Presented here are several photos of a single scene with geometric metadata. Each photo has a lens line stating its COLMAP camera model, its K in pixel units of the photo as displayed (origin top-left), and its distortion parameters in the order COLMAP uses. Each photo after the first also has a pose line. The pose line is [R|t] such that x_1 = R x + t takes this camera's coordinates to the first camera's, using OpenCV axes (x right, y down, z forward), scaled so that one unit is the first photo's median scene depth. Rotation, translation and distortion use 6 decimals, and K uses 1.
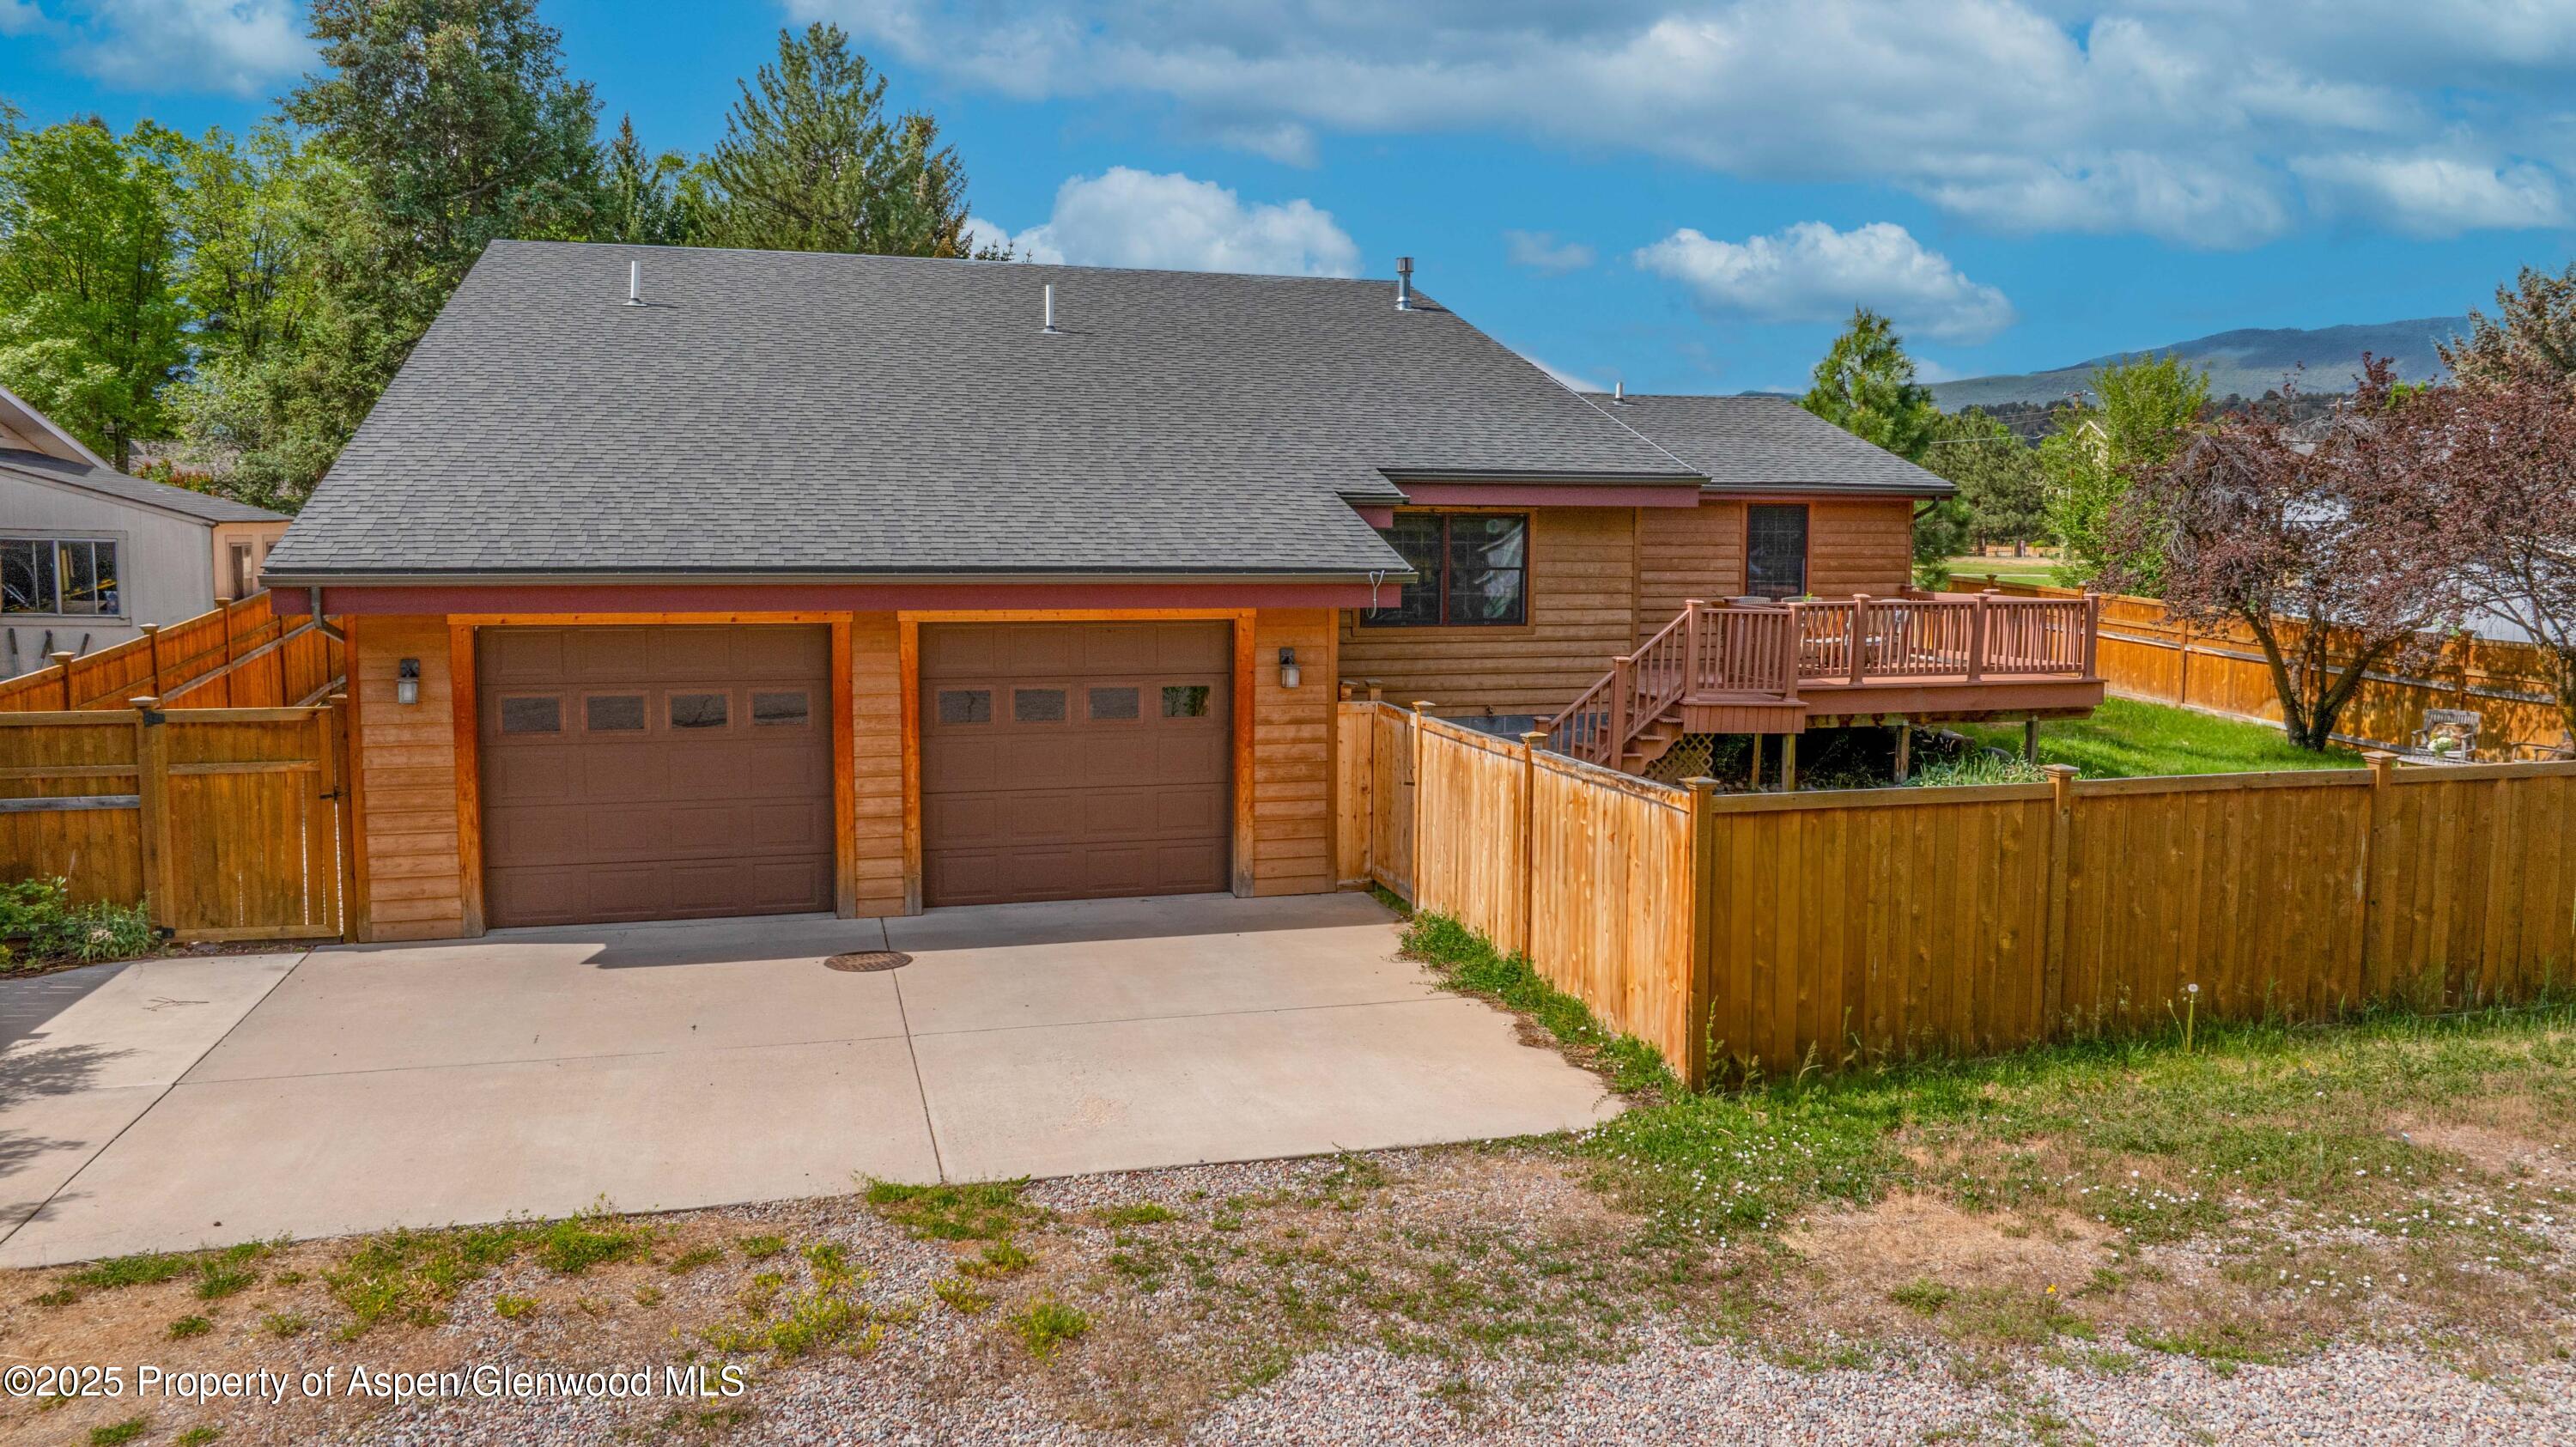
lens RADIAL K [[1790.7, 0, 1301.6], [0, 1790.7, 719.4], [0, 0, 1]] dist [-0.012010, 0.007534]
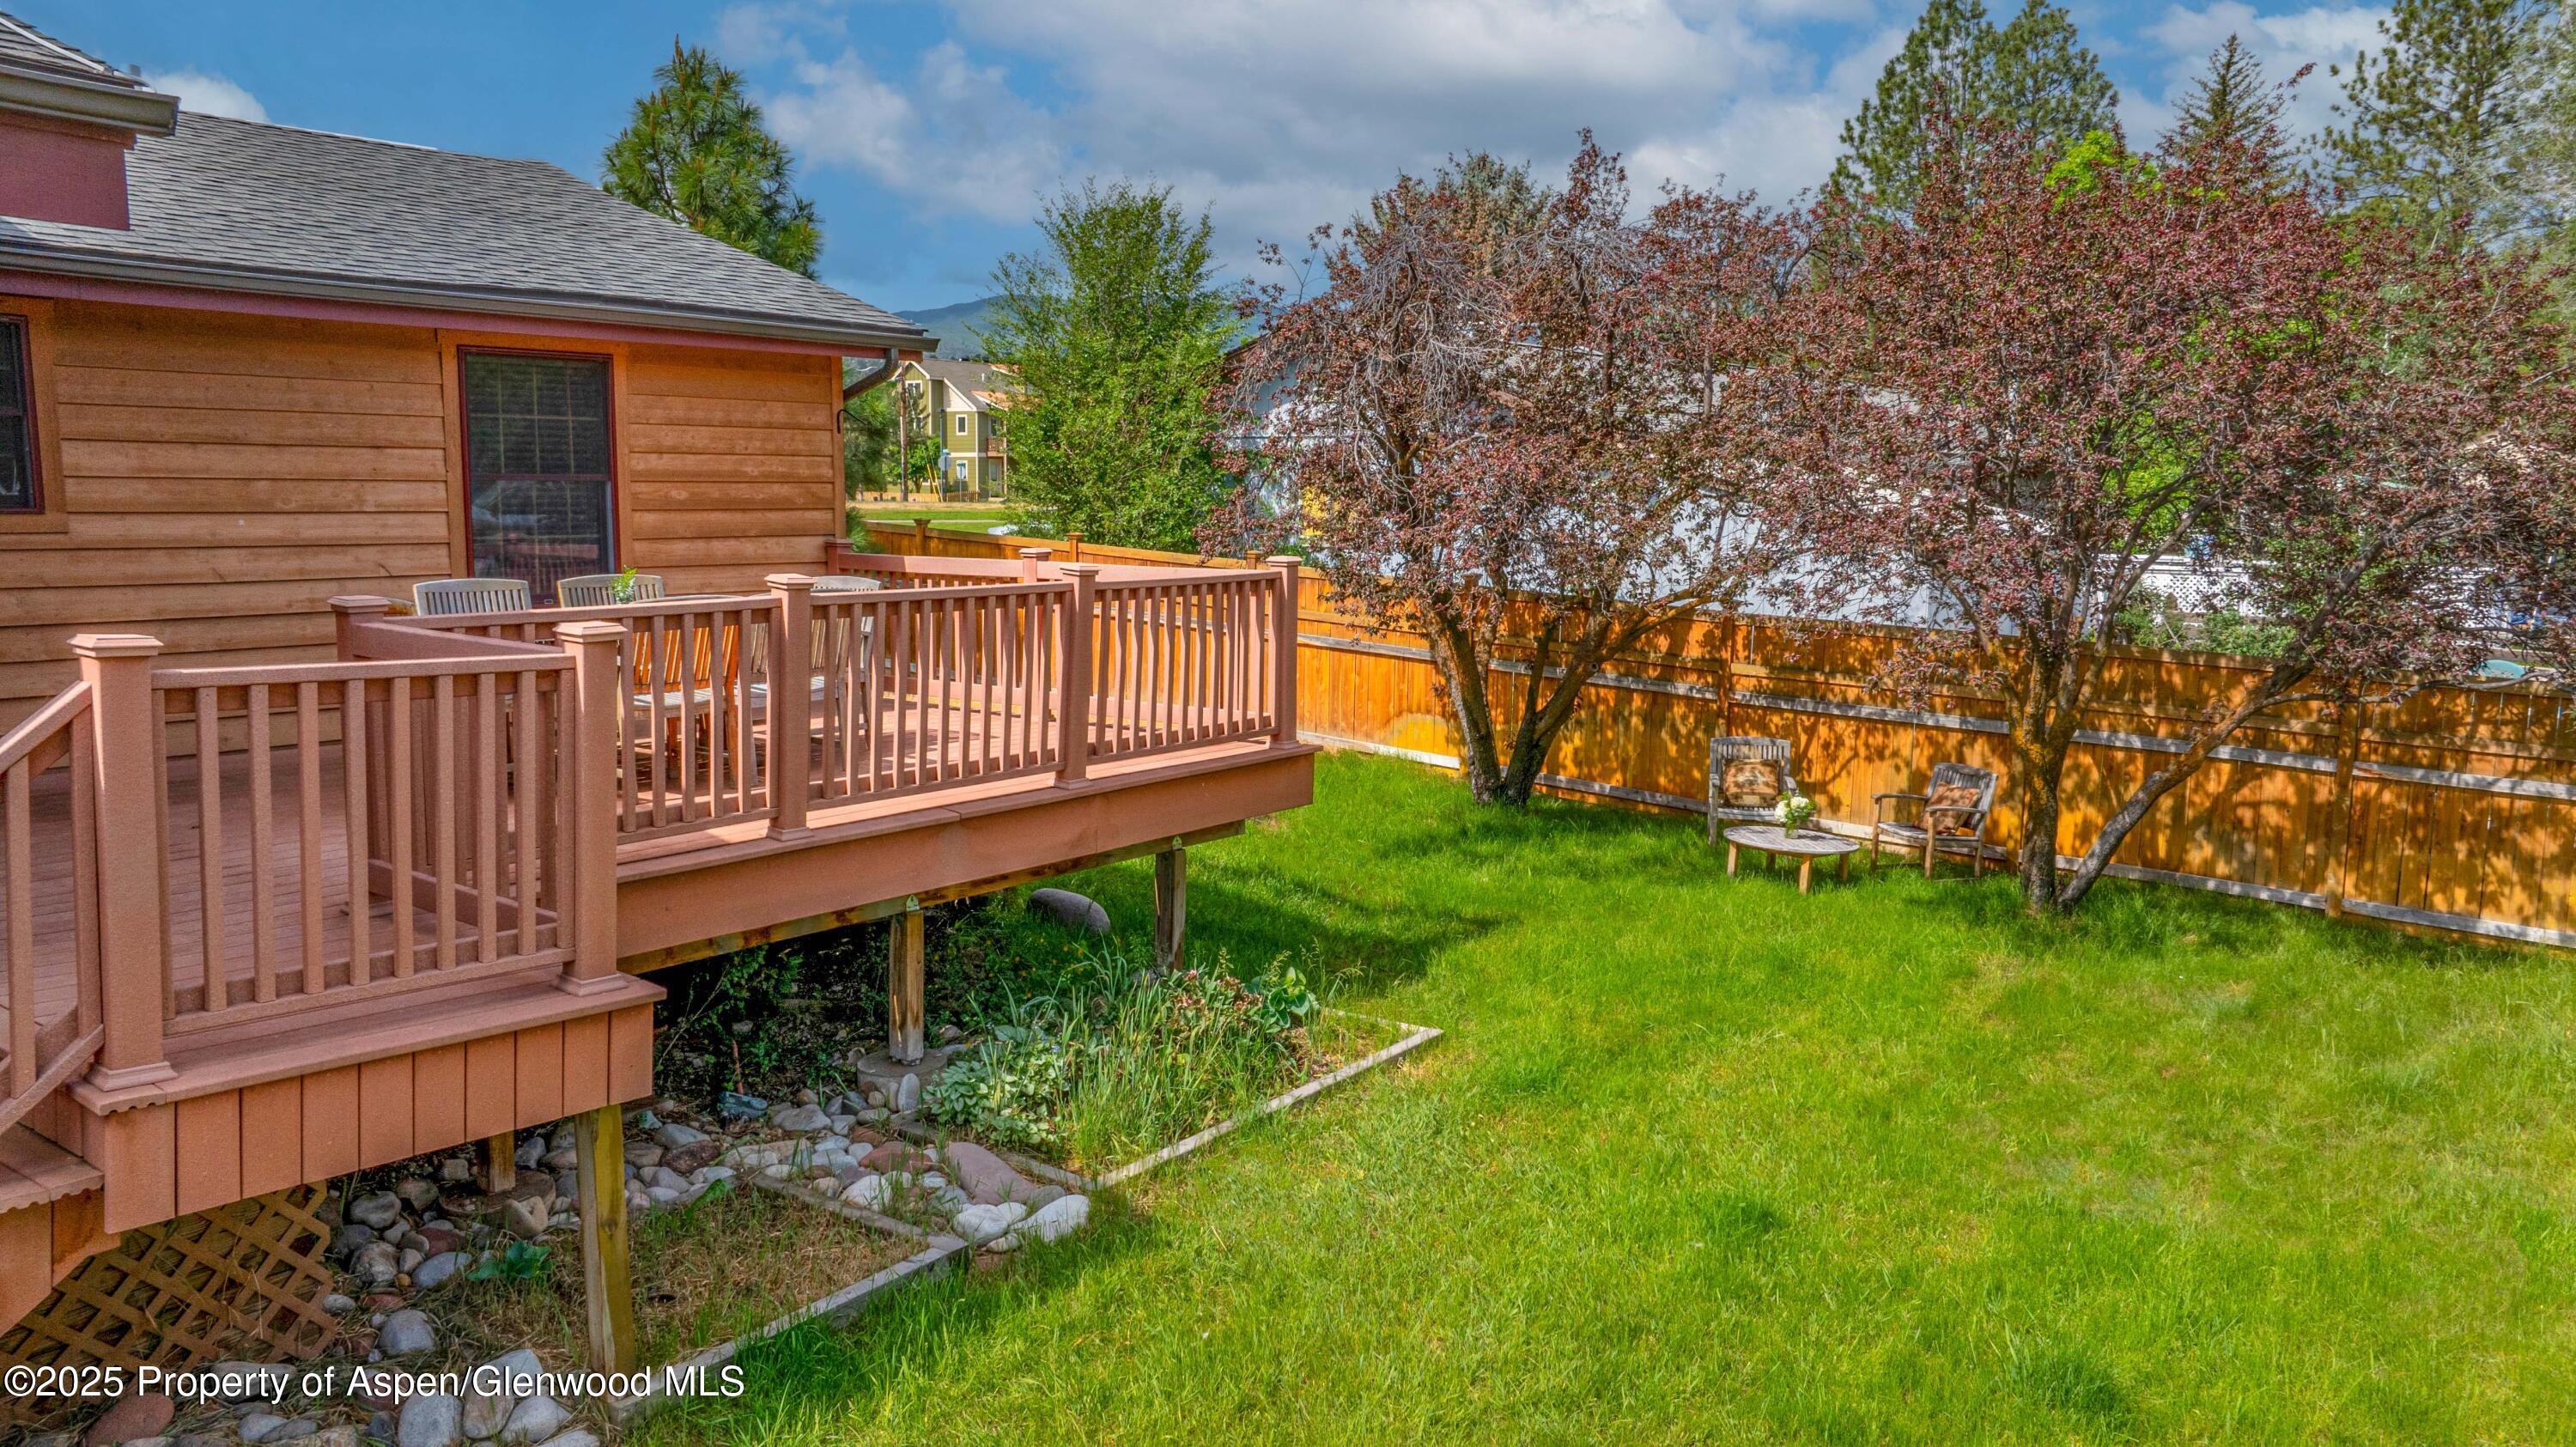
lens RADIAL K [[1790.7, 0, 1304.8], [0, 1790.7, 715.4], [0, 0, 1]] dist [-0.012010, 0.007534]
pose [[0.802382, -0.072946, 0.592335, 0.161038], [0.056403, 0.997329, 0.046417, -0.045938], [-0.594139, -0.003834, 0.804353, 0.571503]]
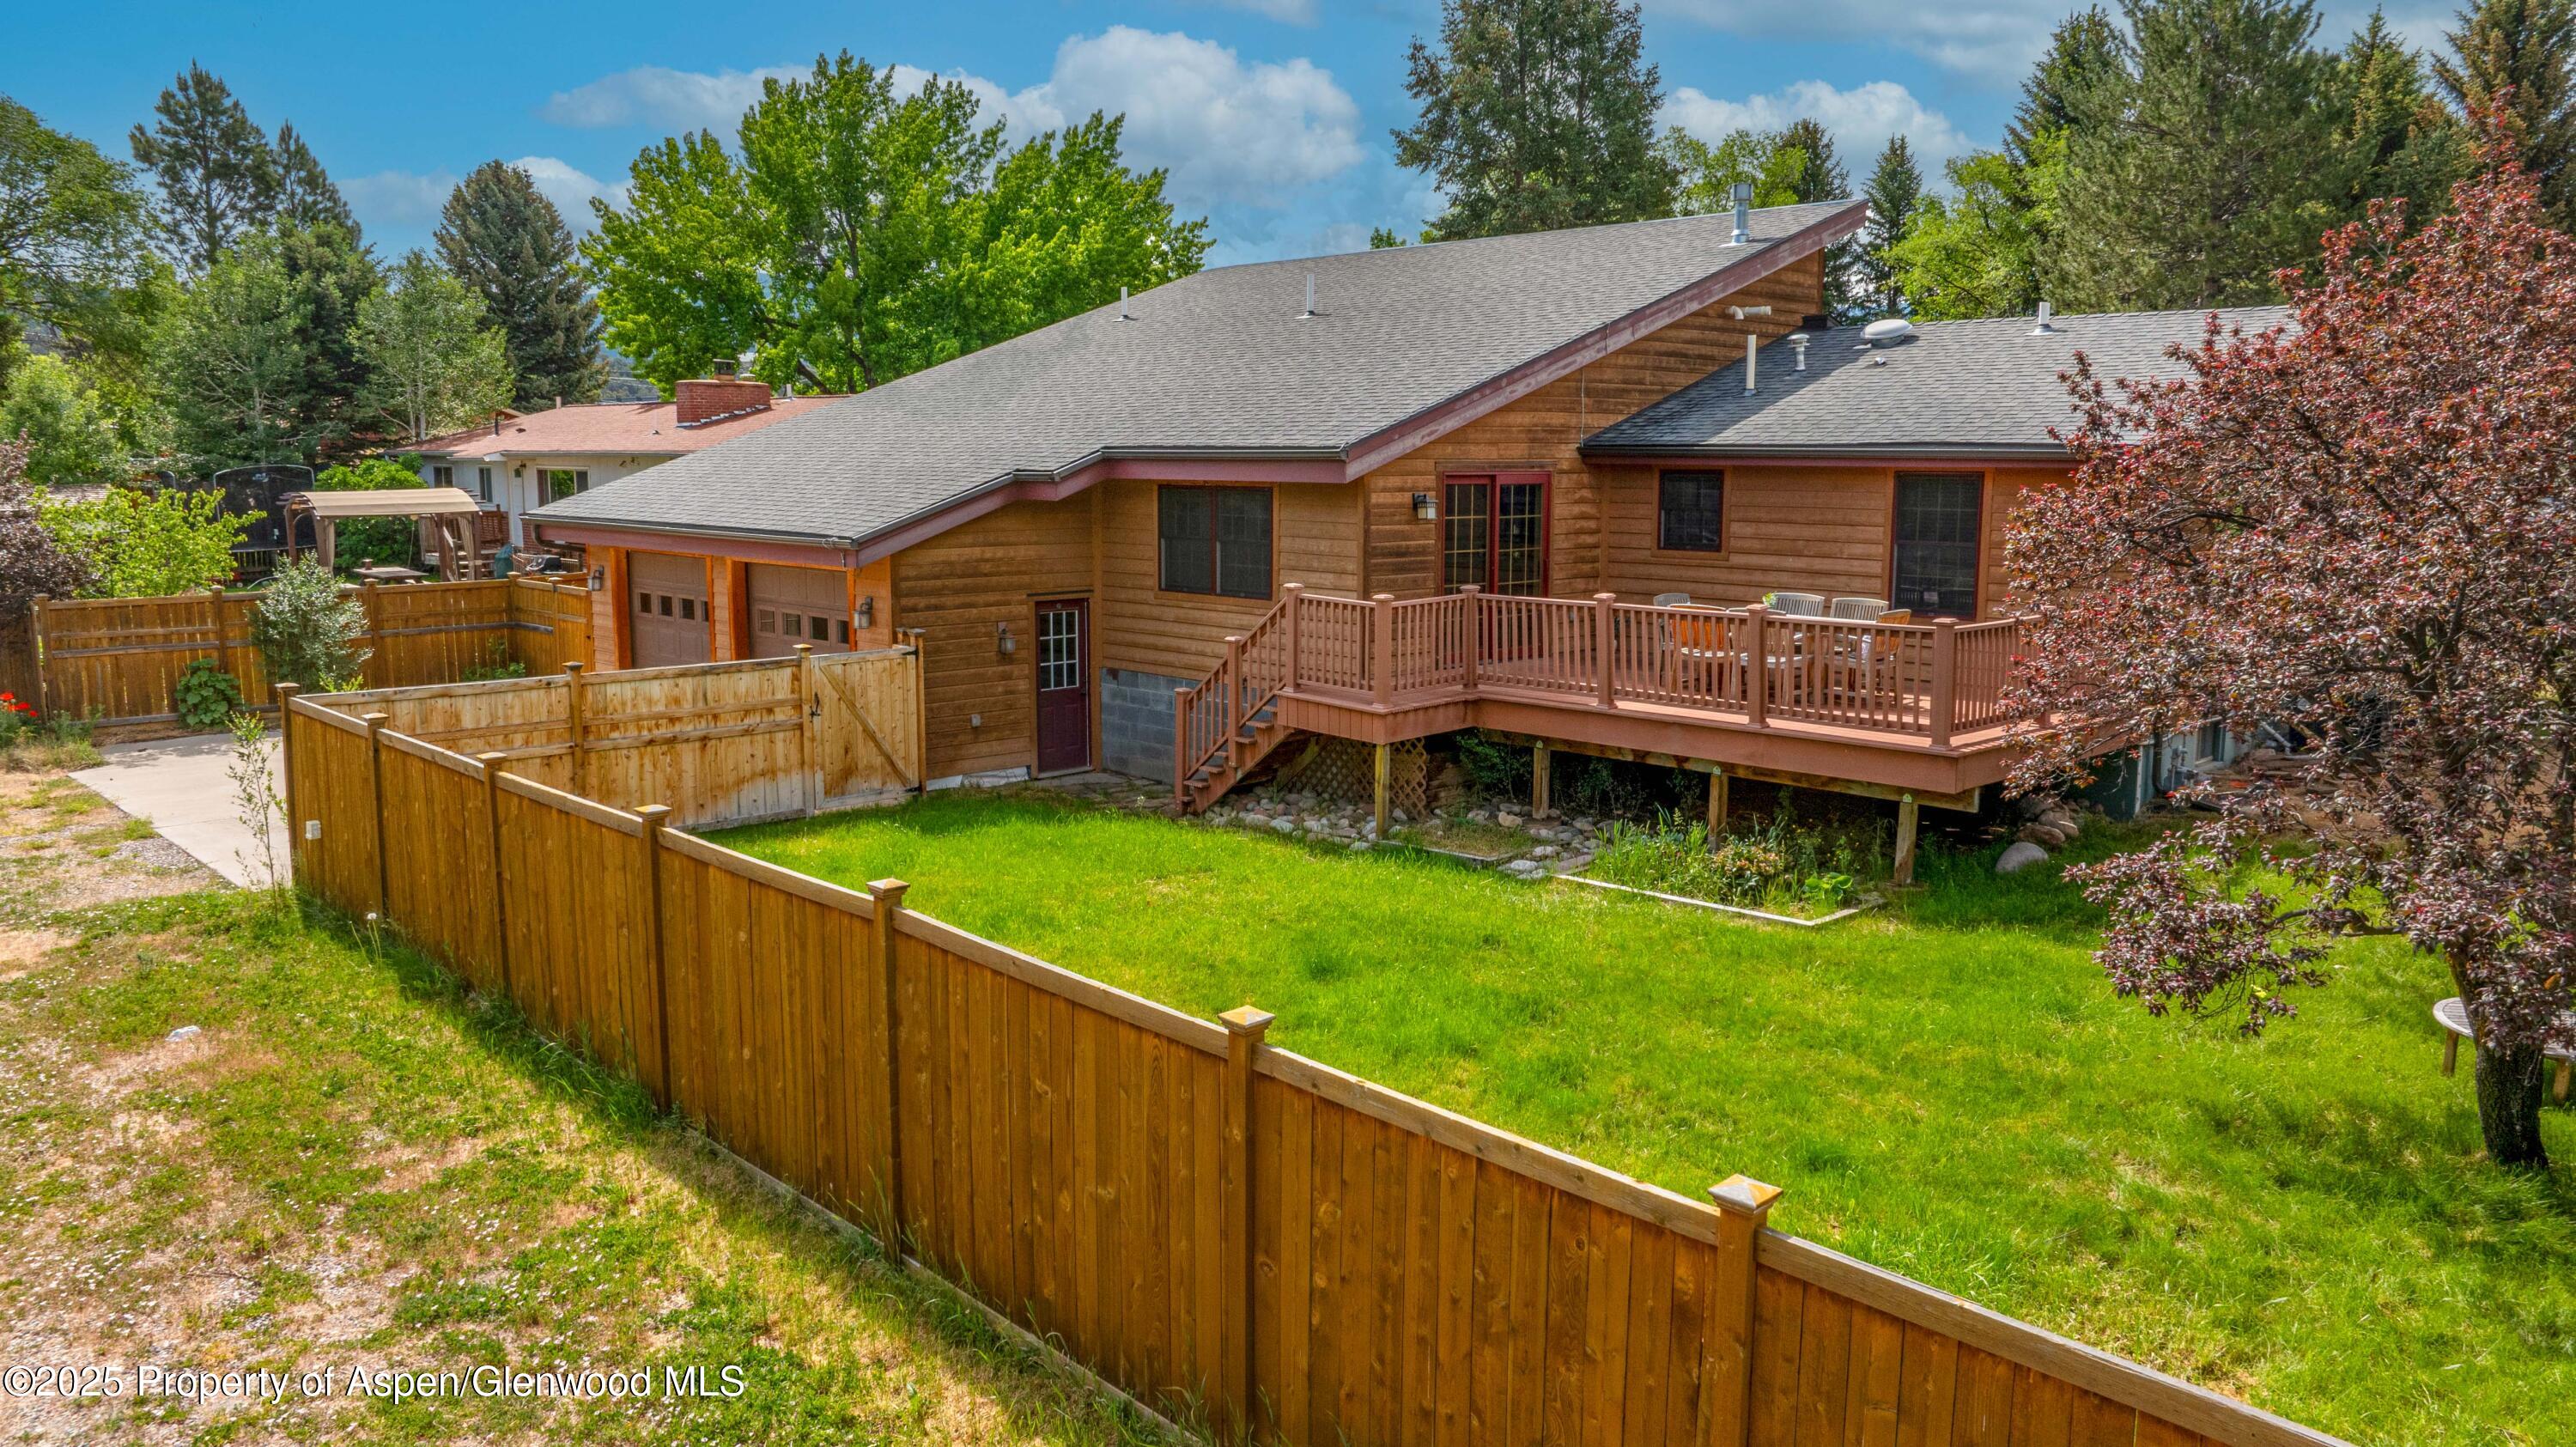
lens RADIAL K [[1790.7, 0, 1289.3], [0, 1790.7, 724.8], [0, 0, 1]] dist [-0.012010, 0.007534]
pose [[0.459496, 0.127084, -0.879041, 0.740764], [-0.096601, 0.990990, 0.092773, -0.059350], [0.882911, 0.042287, 0.467633, 0.451602]]
